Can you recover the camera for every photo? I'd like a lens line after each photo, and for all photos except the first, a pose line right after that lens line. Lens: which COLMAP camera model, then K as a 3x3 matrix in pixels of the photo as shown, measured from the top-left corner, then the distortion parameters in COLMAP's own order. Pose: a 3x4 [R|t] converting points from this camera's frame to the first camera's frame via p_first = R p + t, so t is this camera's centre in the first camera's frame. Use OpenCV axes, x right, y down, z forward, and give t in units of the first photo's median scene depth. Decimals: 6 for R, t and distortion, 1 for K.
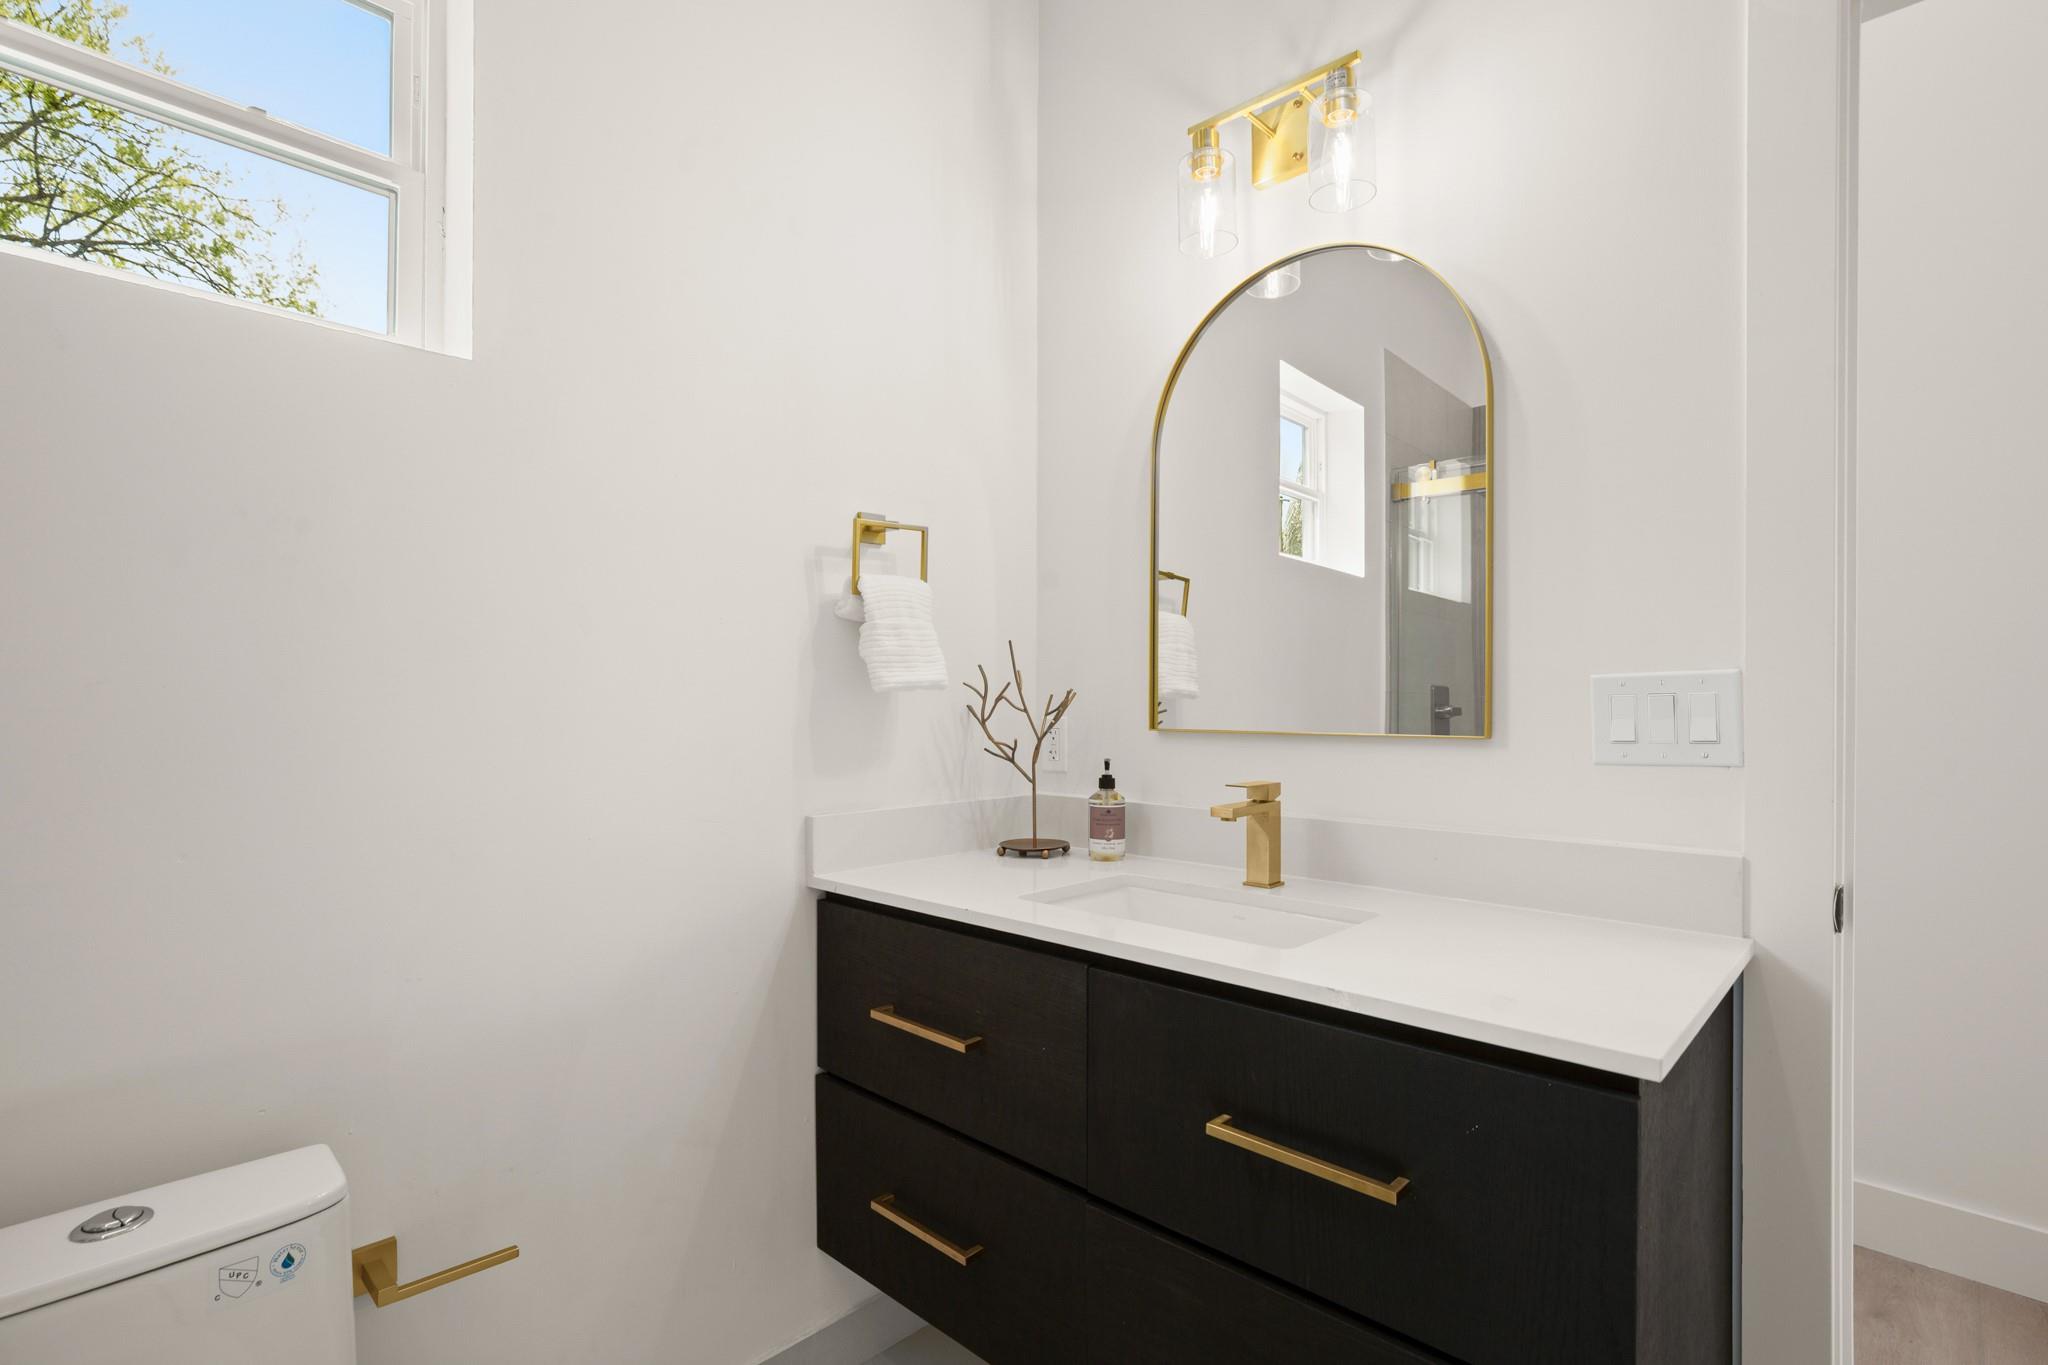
lens RADIAL K [[944.1, 0, 1035.1], [0, 944.1, 700.6], [0, 0, 1]] dist [-0.030014, 0.009267]
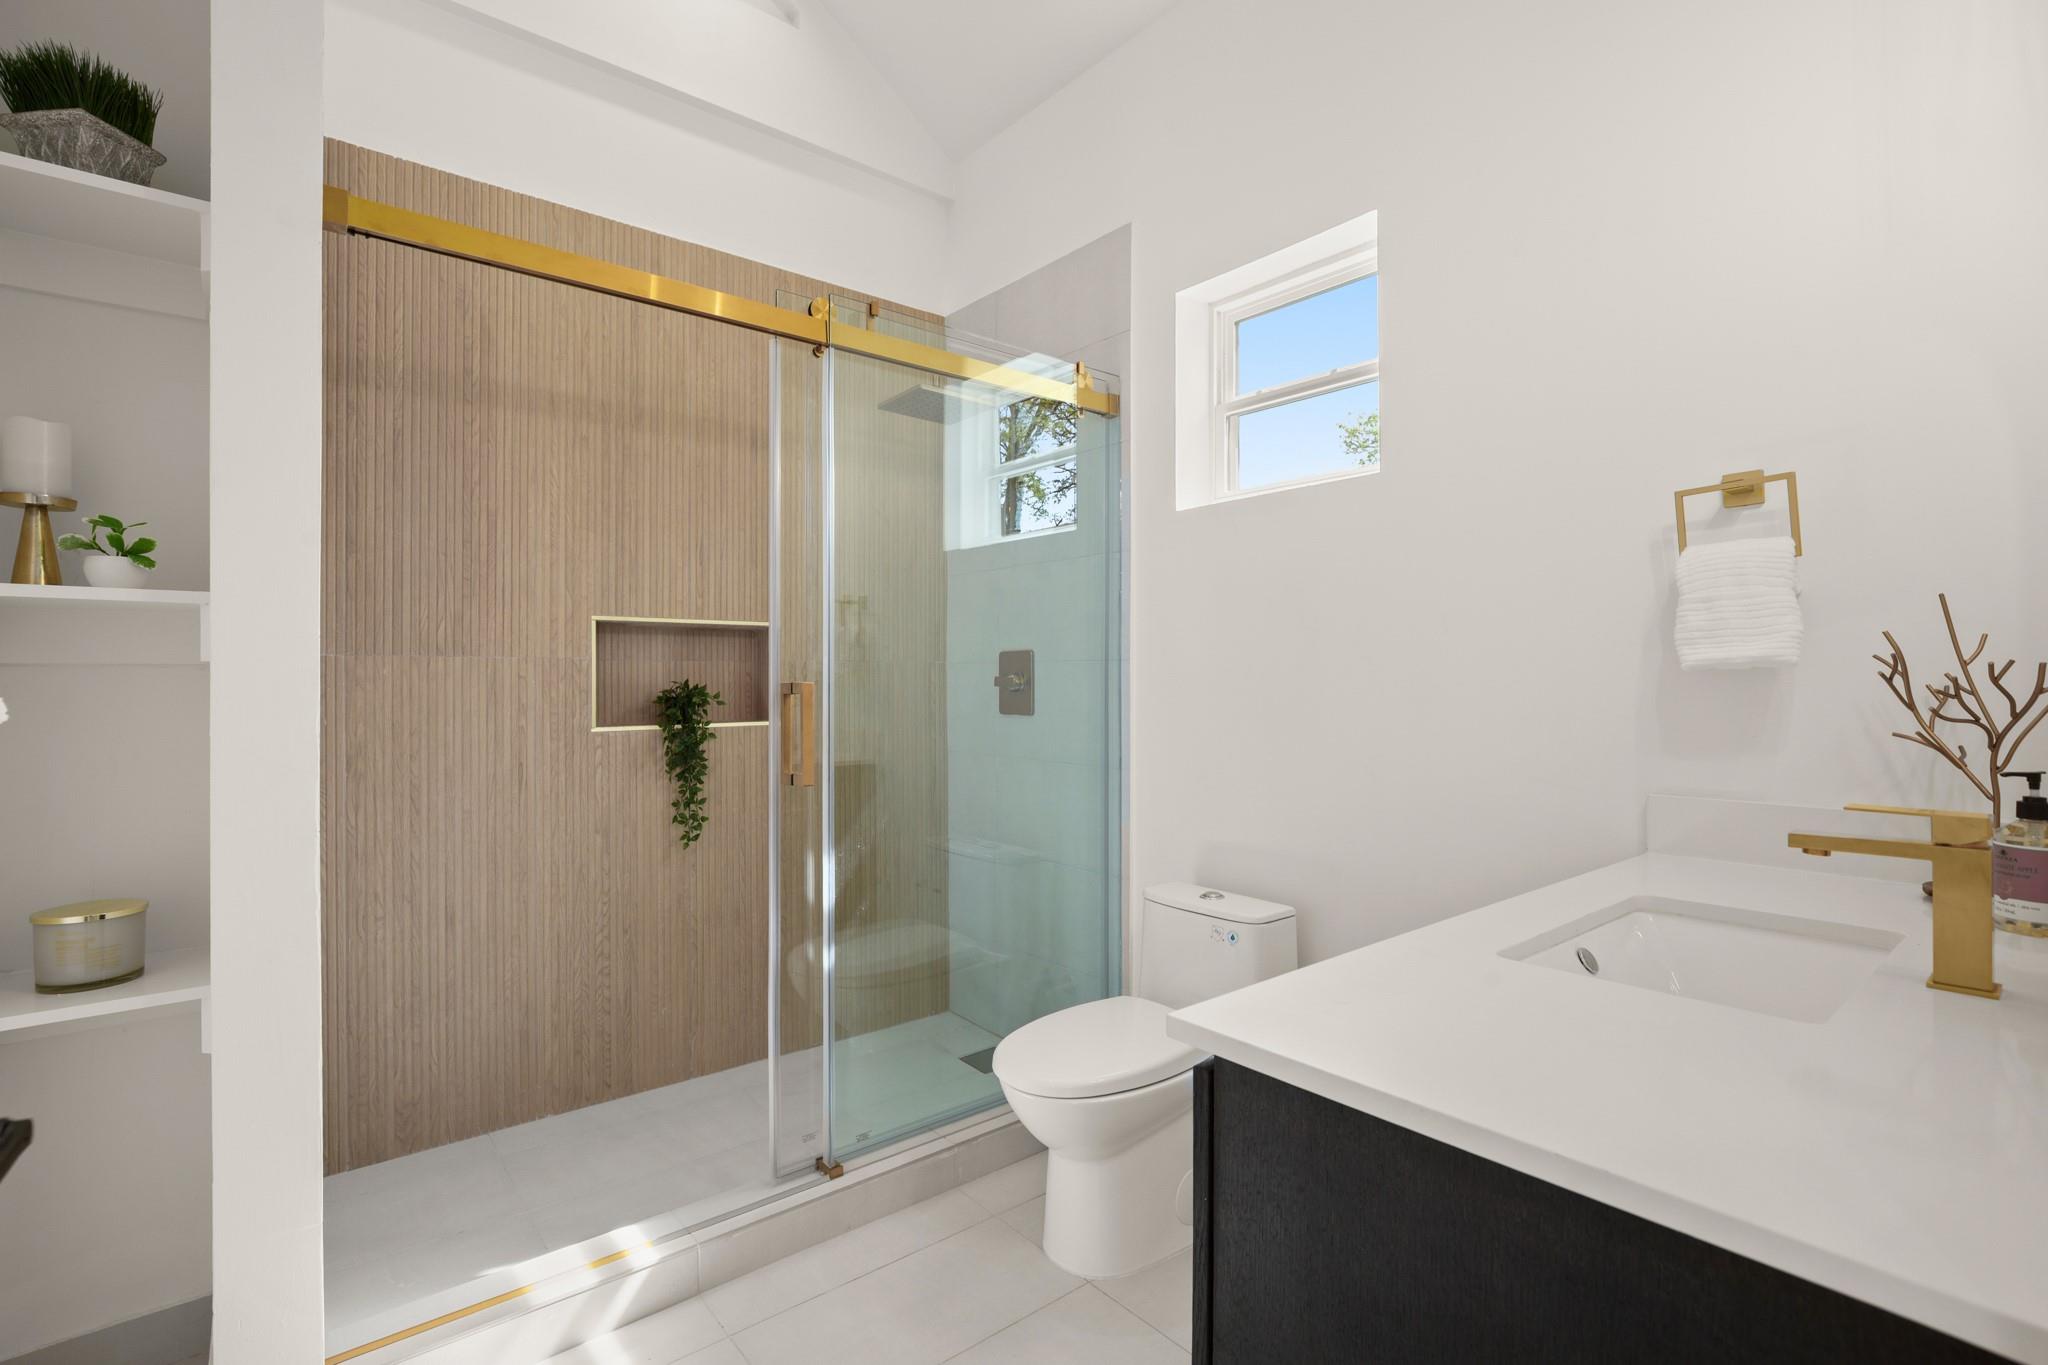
lens RADIAL K [[944.1, 0, 1035.1], [0, 944.1, 700.6], [0, 0, 1]] dist [-0.030014, 0.009267]
pose [[-0.129561, 0.015155, -0.991456, 0.889870], [0.002027, 0.999885, 0.015019, 0.005343], [0.991569, -0.000064, -0.129577, 0.500510]]
